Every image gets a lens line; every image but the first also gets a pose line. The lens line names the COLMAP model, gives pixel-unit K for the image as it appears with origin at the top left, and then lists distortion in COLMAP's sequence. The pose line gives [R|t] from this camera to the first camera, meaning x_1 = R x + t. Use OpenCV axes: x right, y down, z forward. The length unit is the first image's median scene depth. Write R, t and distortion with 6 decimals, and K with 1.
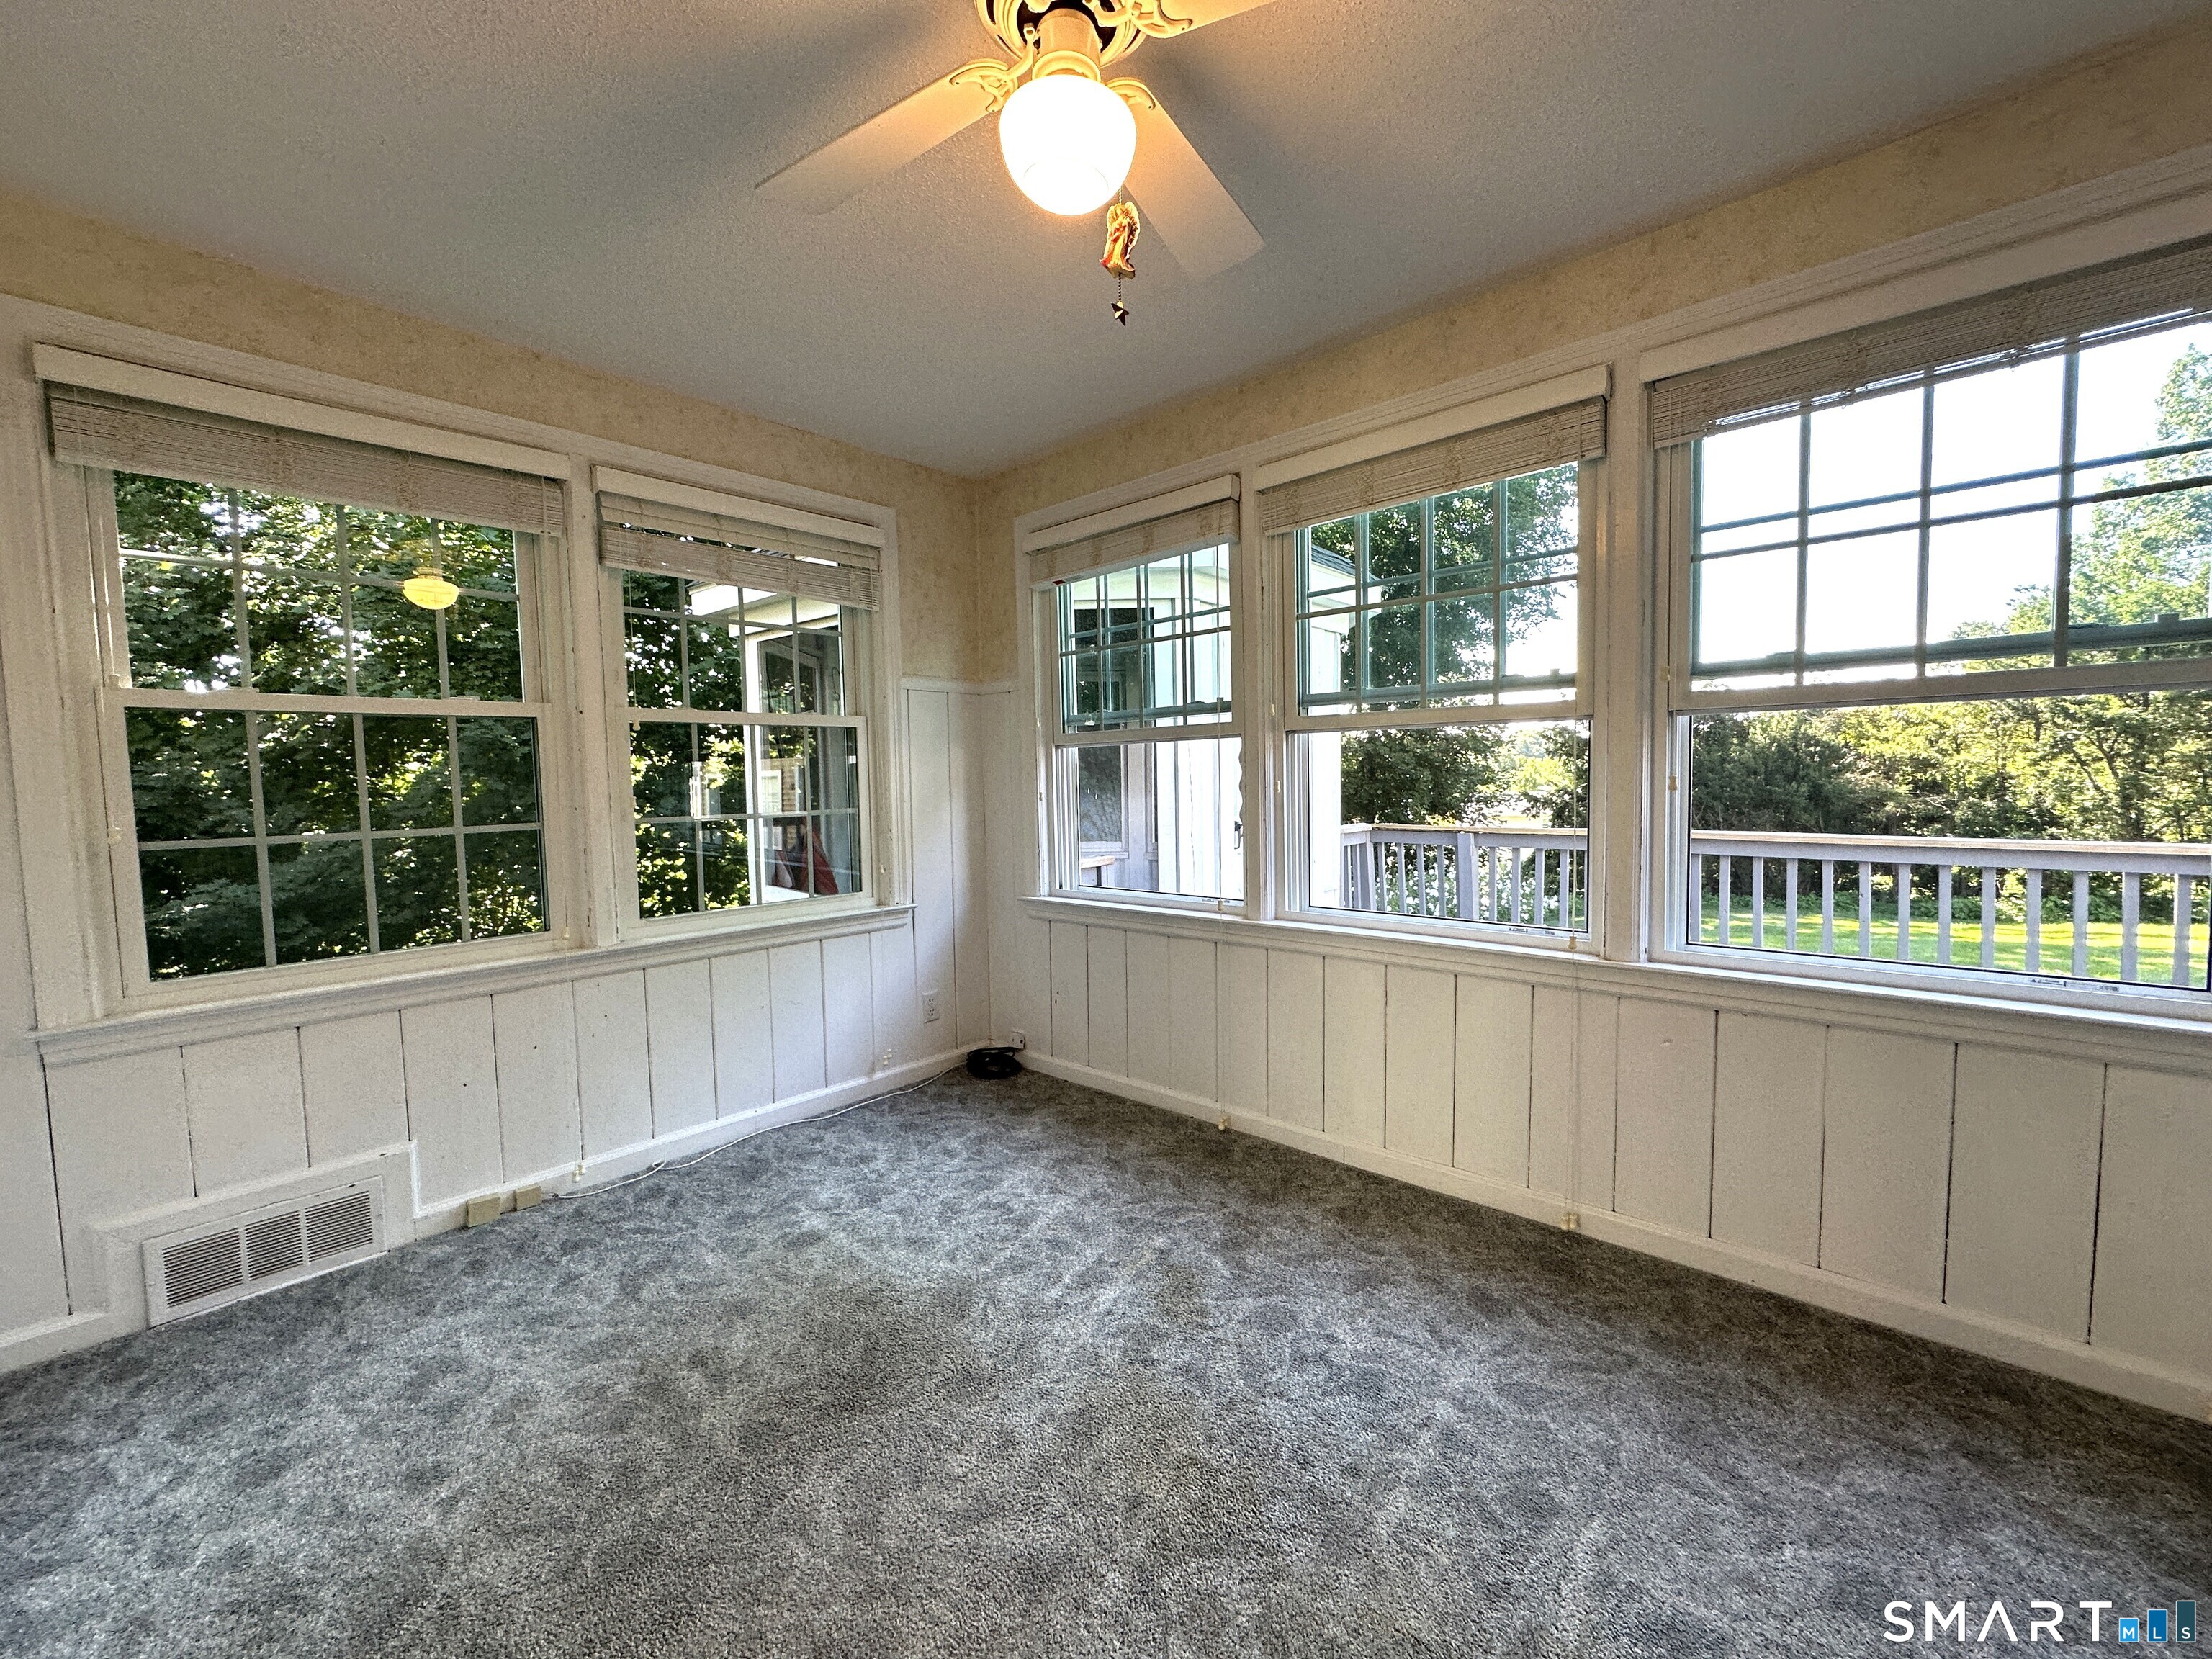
lens RADIAL K [[885.8, 0, 1108.3], [0, 885.8, 831.4], [0, 0, 1]] dist [-0.003377, -0.000034]
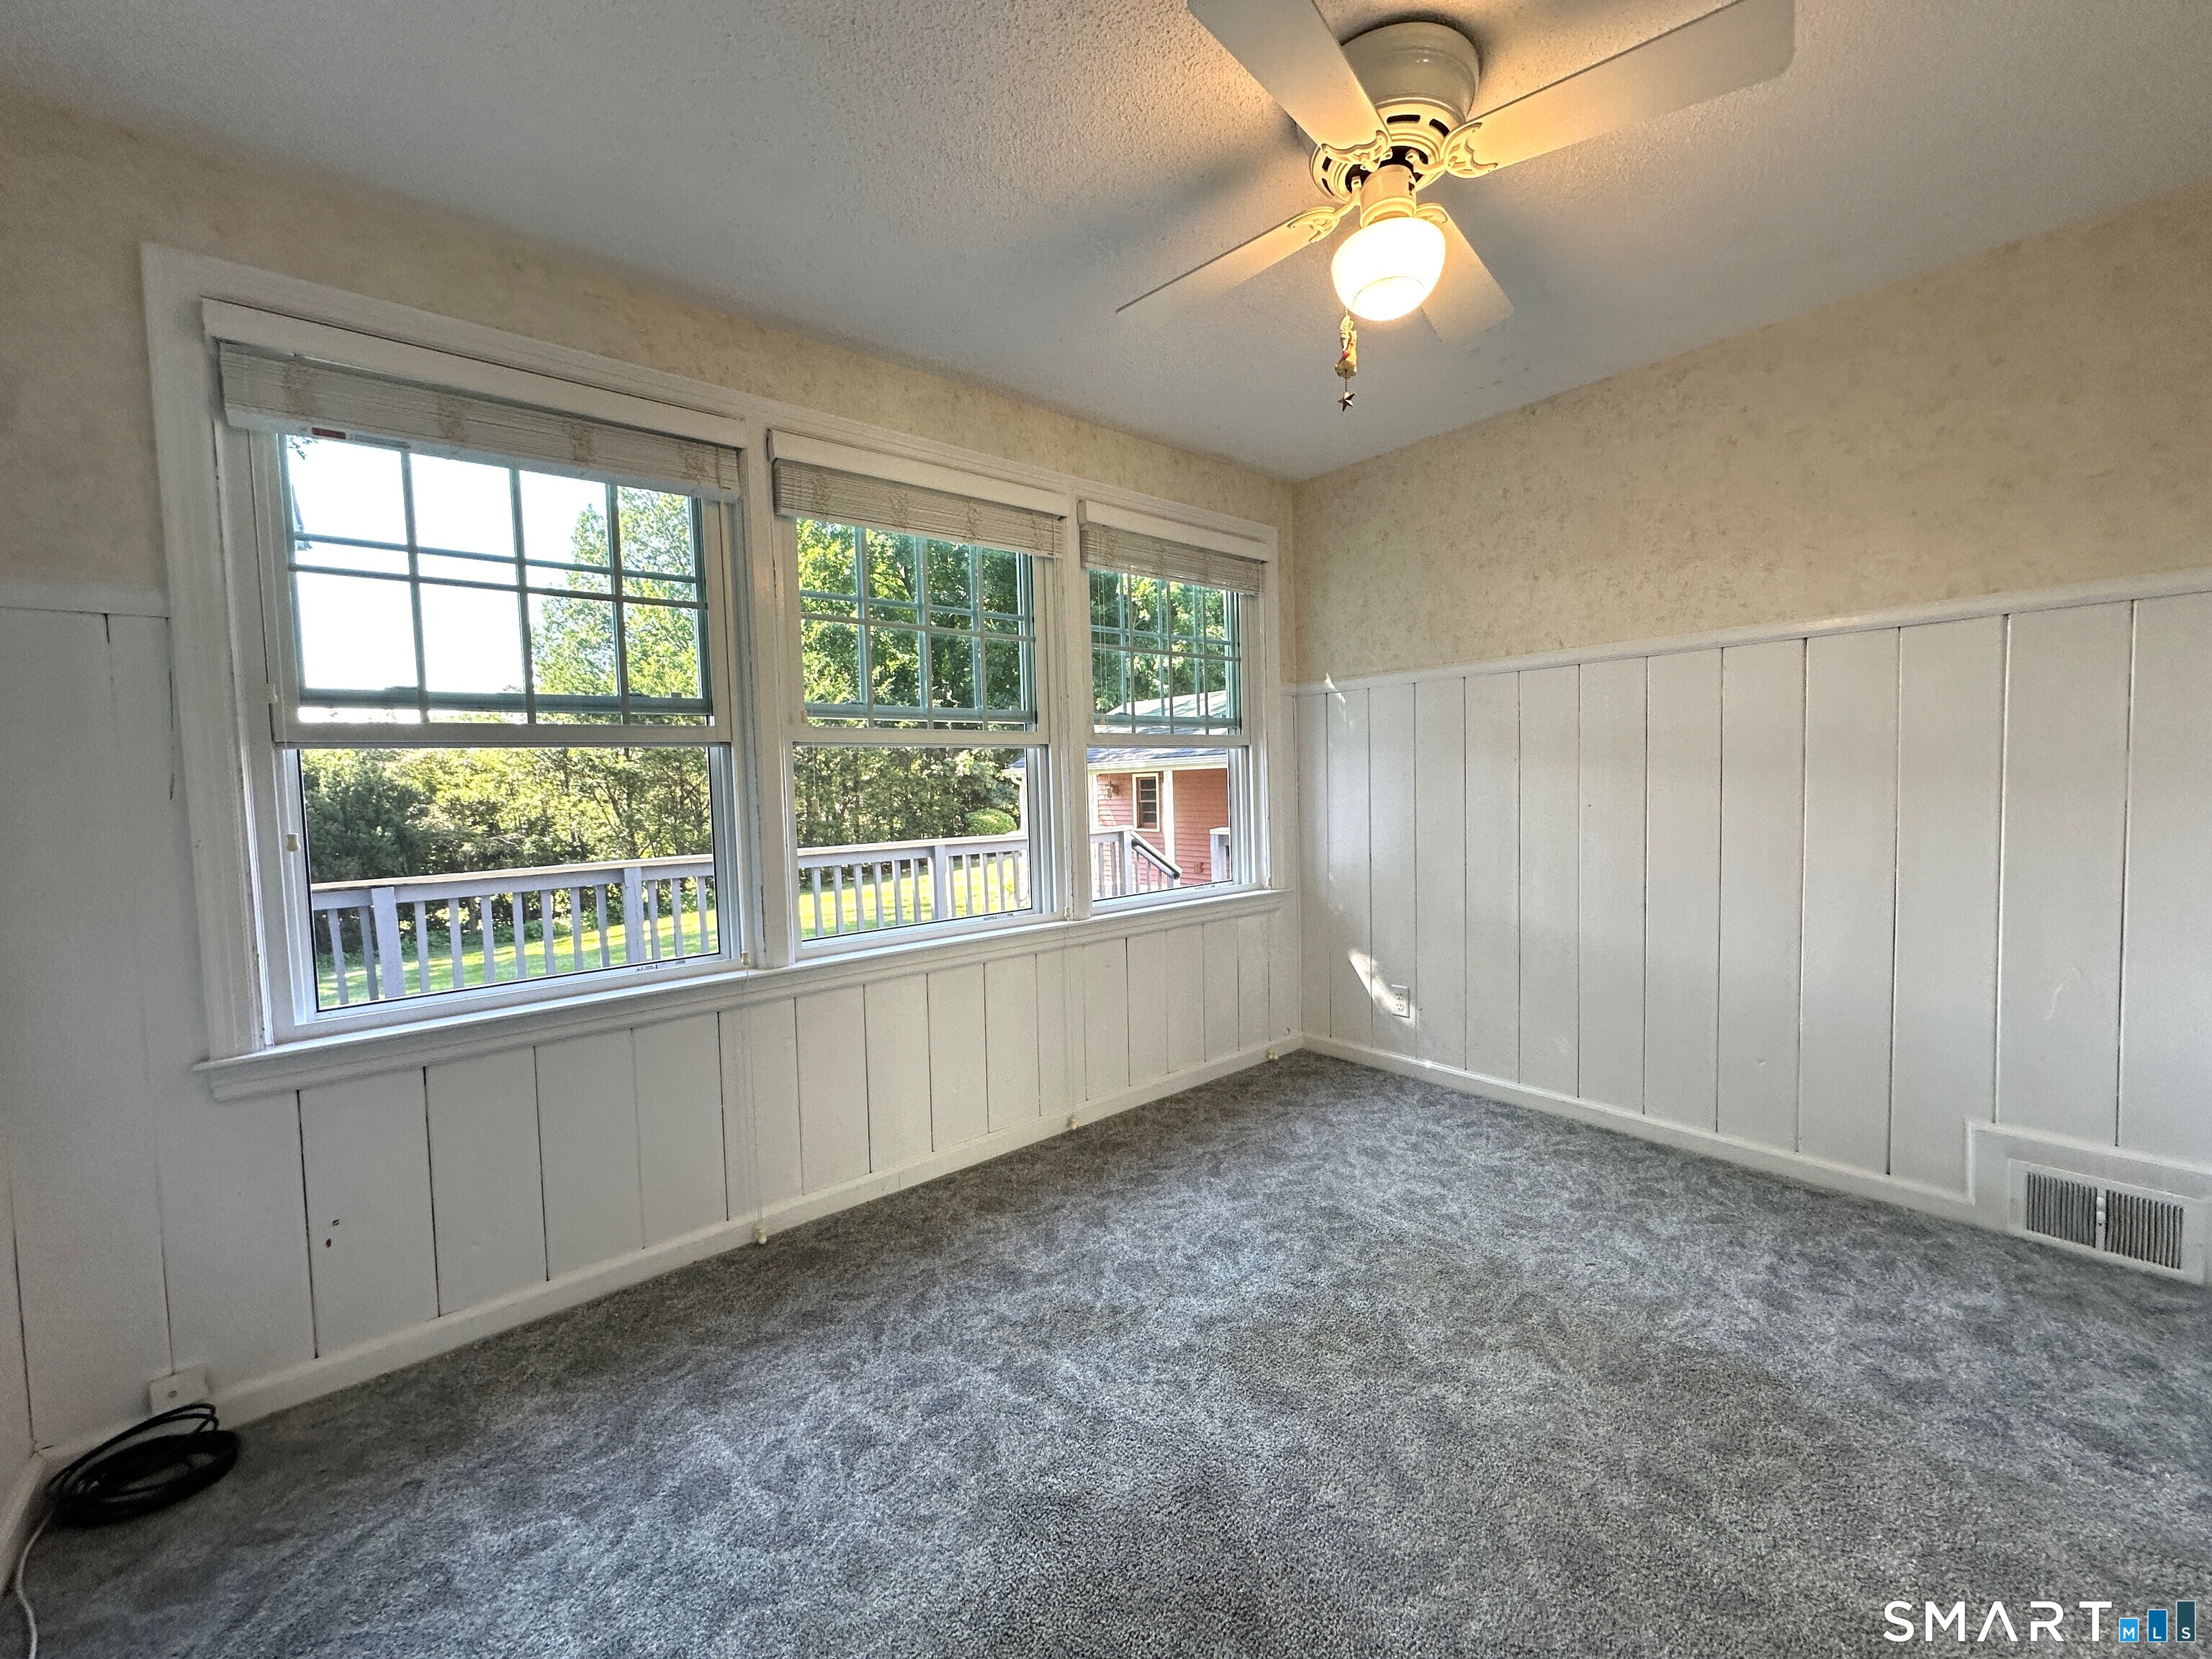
lens RADIAL K [[885.8, 0, 1107.8], [0, 885.8, 825.4], [0, 0, 1]] dist [-0.003377, -0.000034]
pose [[0.130598, -0.031741, 0.990927, -0.585243], [0.092506, 0.995517, 0.019696, -0.018961], [-0.987110, 0.089094, 0.132949, 0.548878]]
